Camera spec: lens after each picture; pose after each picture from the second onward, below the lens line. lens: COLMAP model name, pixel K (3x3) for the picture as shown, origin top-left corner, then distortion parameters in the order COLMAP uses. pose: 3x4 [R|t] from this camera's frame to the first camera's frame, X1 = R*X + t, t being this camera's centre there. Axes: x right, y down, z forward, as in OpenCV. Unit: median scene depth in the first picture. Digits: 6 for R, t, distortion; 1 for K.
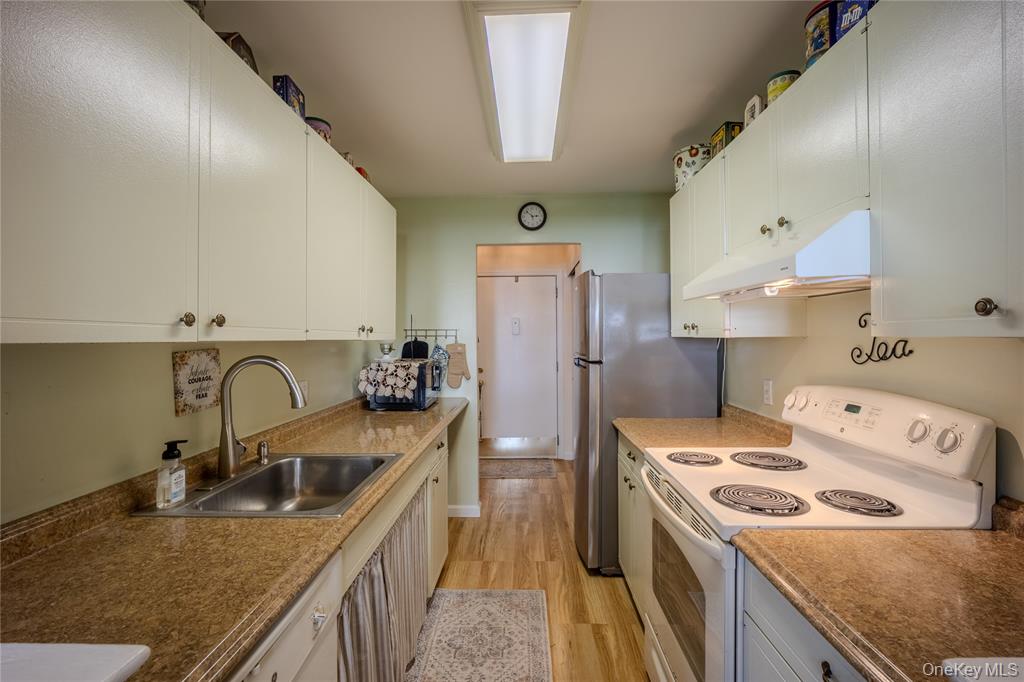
lens RADIAL K [[456.9, 0, 512.5], [0, 456.9, 341.4], [0, 0, 1]] dist [-0.008637, 0.001946]
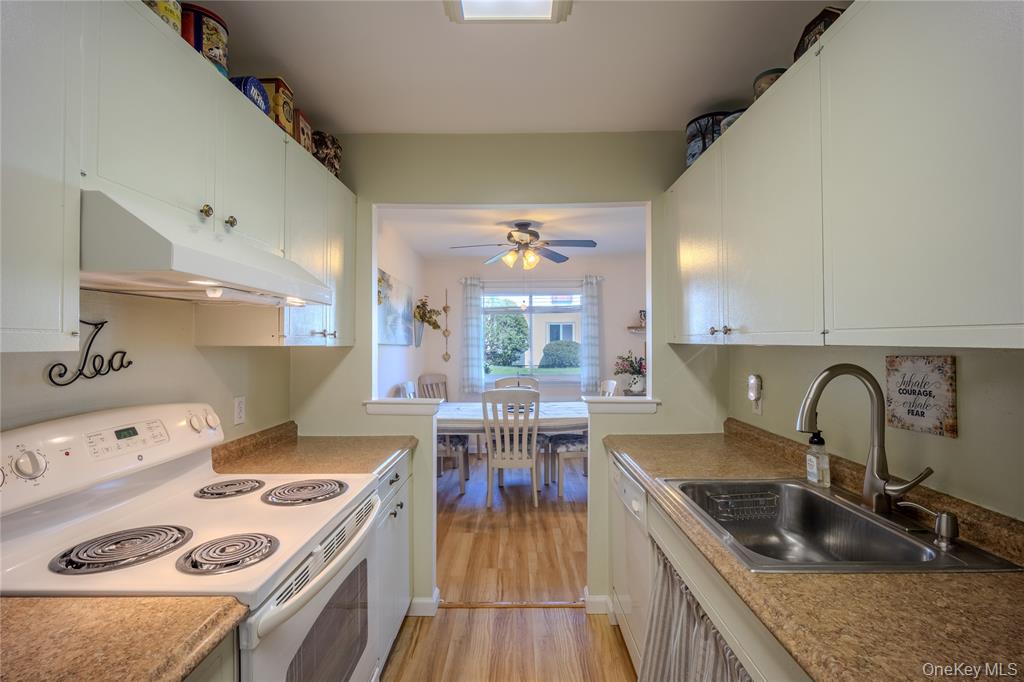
lens RADIAL K [[456.9, 0, 508.9], [0, 456.9, 338.4], [0, 0, 1]] dist [-0.008637, 0.001946]
pose [[-0.999824, 0.010701, -0.015407, 0.046740], [0.010733, 0.999940, -0.002024, -0.018445], [0.015385, -0.002189, -0.999879, 1.839227]]
